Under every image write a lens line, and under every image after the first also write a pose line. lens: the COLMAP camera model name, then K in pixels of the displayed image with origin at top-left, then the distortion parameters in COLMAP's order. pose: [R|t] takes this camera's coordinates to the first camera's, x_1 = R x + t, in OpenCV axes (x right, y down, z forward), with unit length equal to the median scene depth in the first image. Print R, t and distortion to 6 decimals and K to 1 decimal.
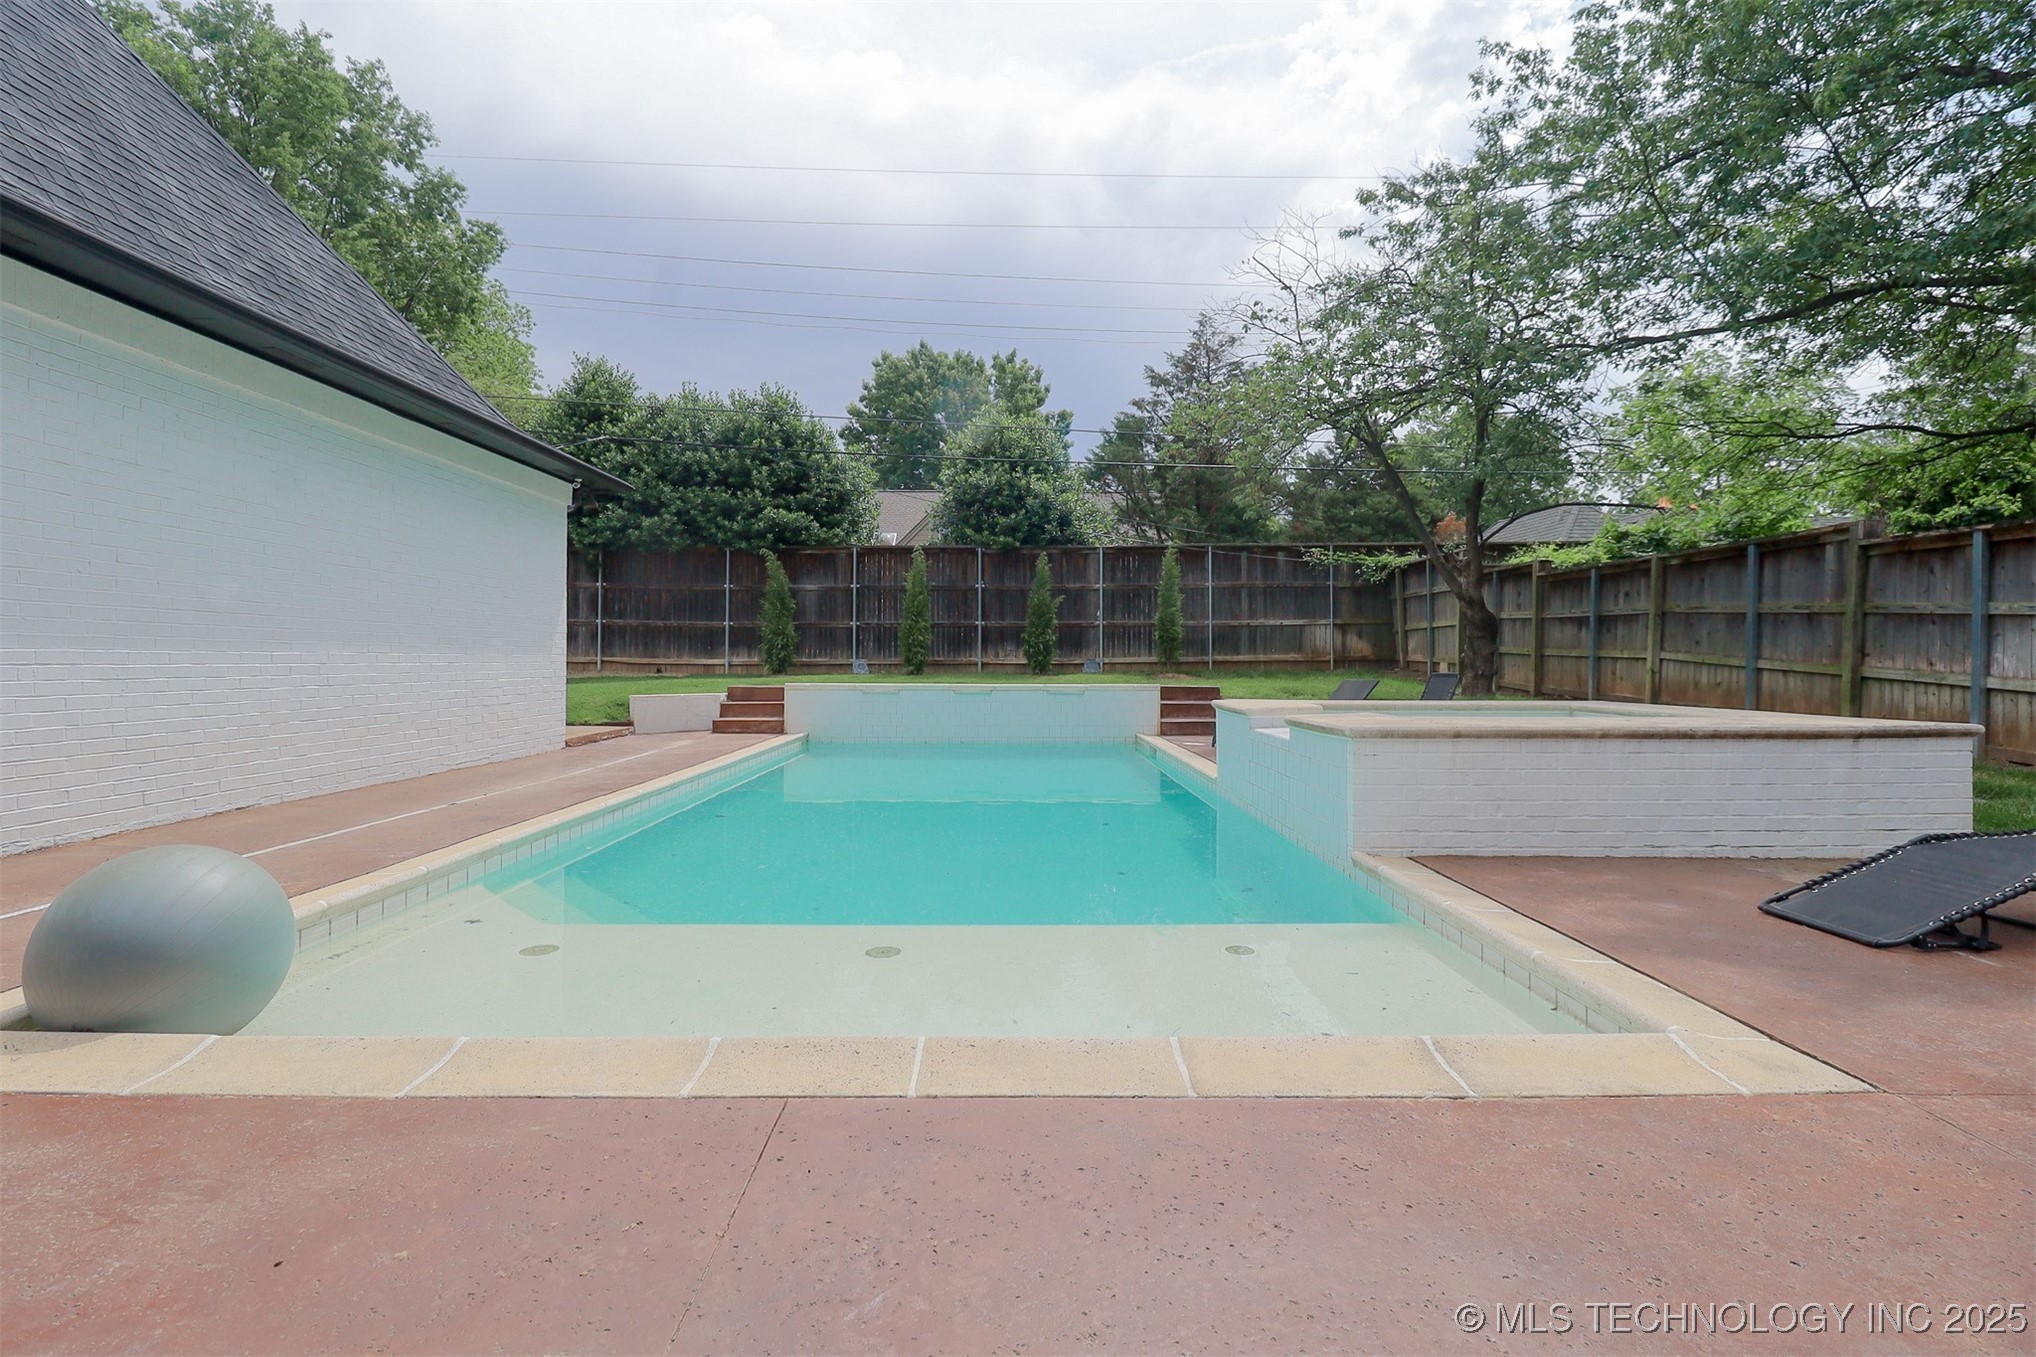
lens RADIAL K [[943.6, 0, 1020.2], [0, 943.6, 642.3], [0, 0, 1]] dist [-0.001288, -0.000500]
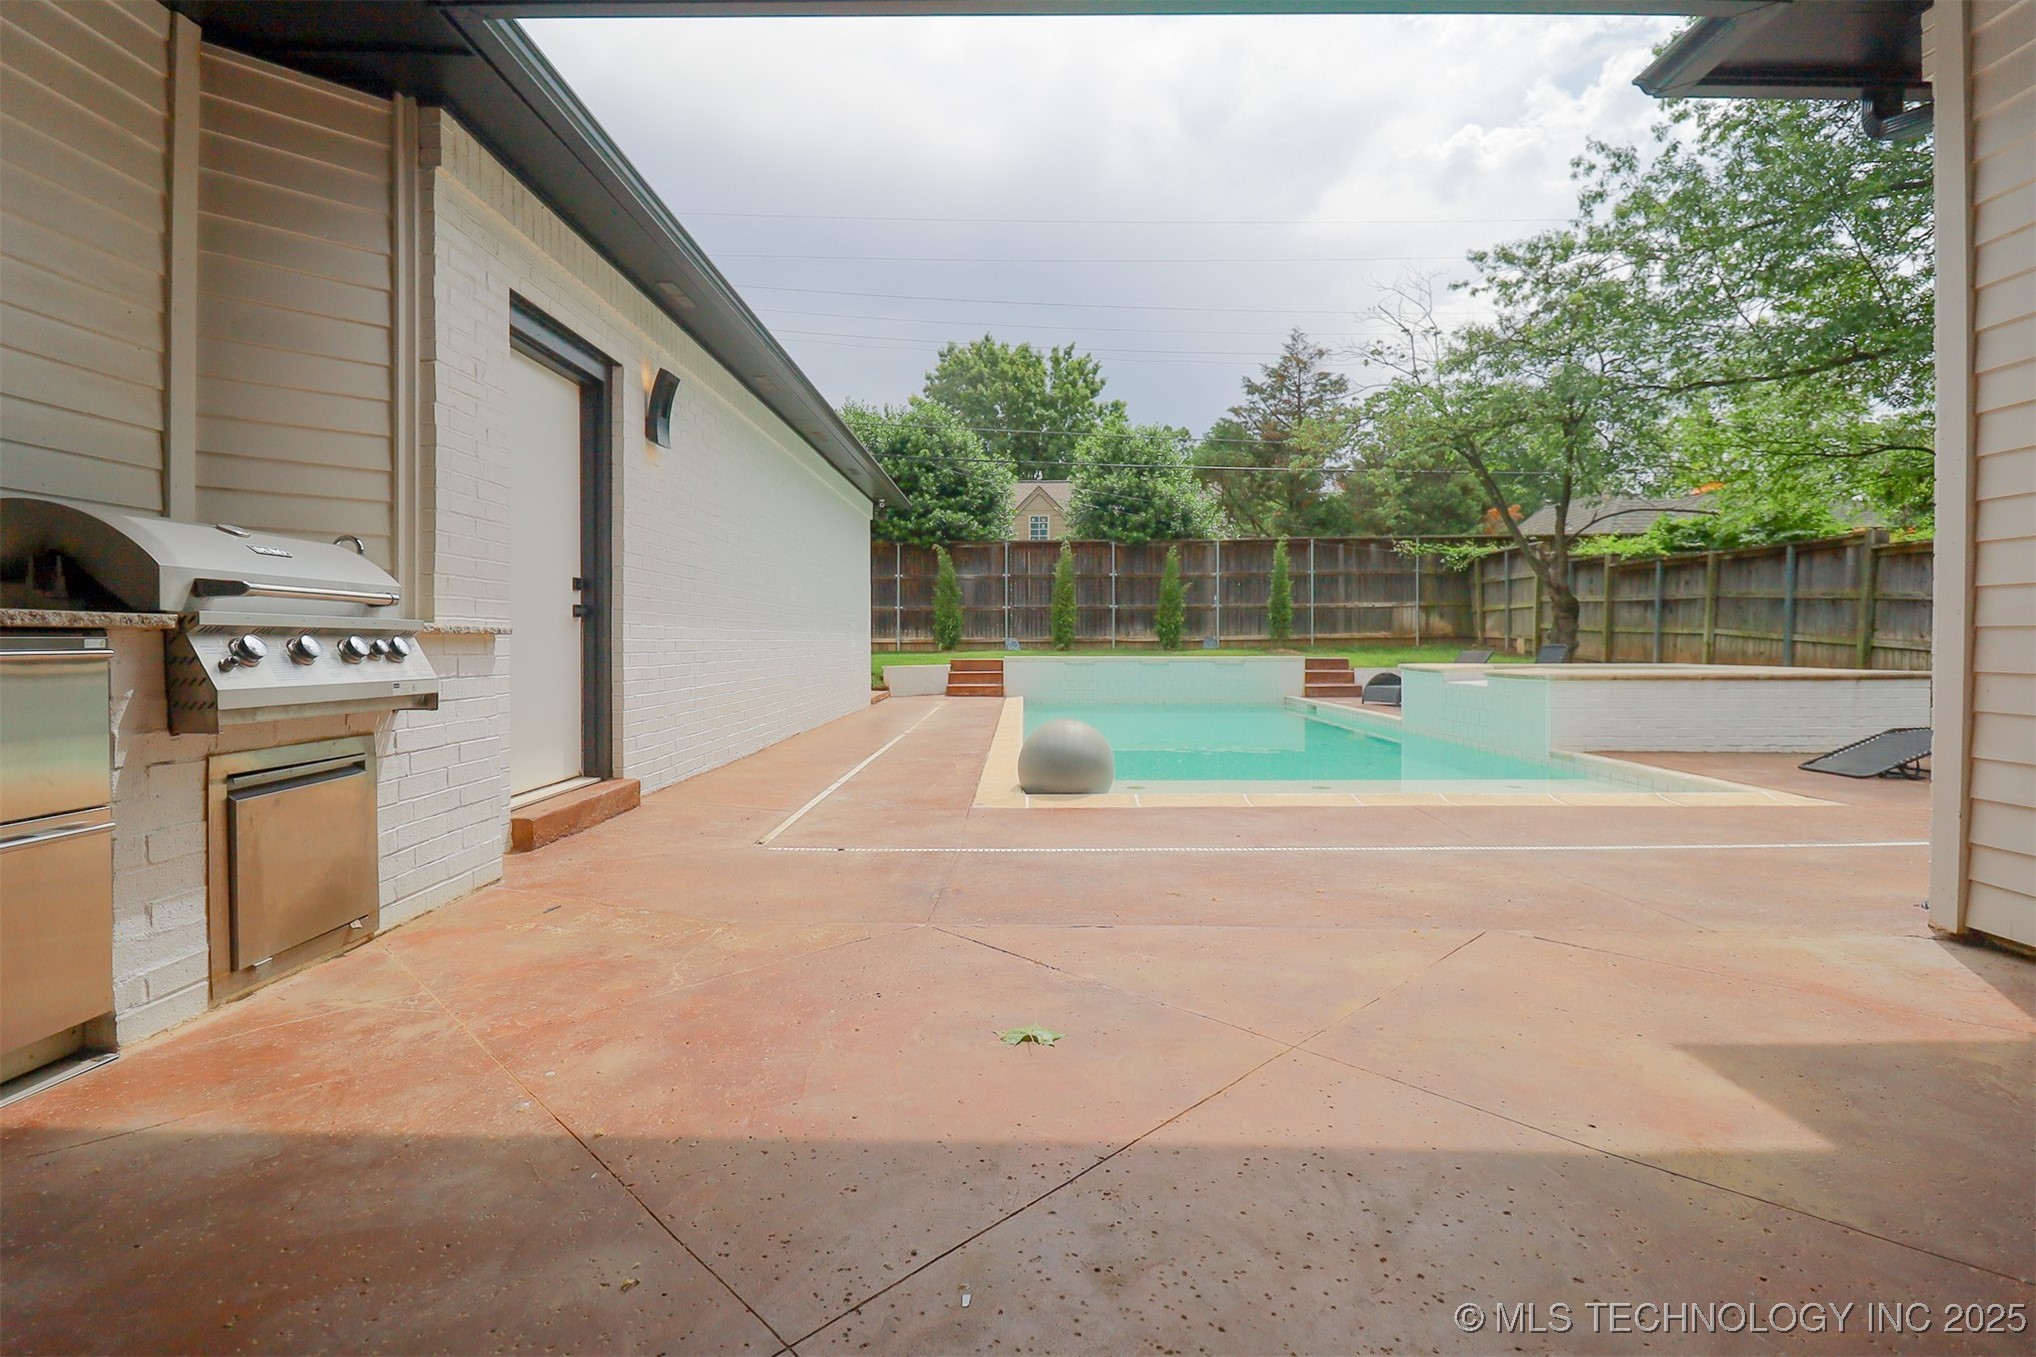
lens RADIAL K [[938.7, 0, 1015.3], [0, 938.7, 652.4], [0, 0, 1]] dist [-0.010930, -0.000455]
pose [[0.999647, -0.003435, -0.026351, -0.139447], [0.004262, 0.999498, 0.031403, -0.000757], [0.026230, -0.031504, 0.999159, -0.170033]]
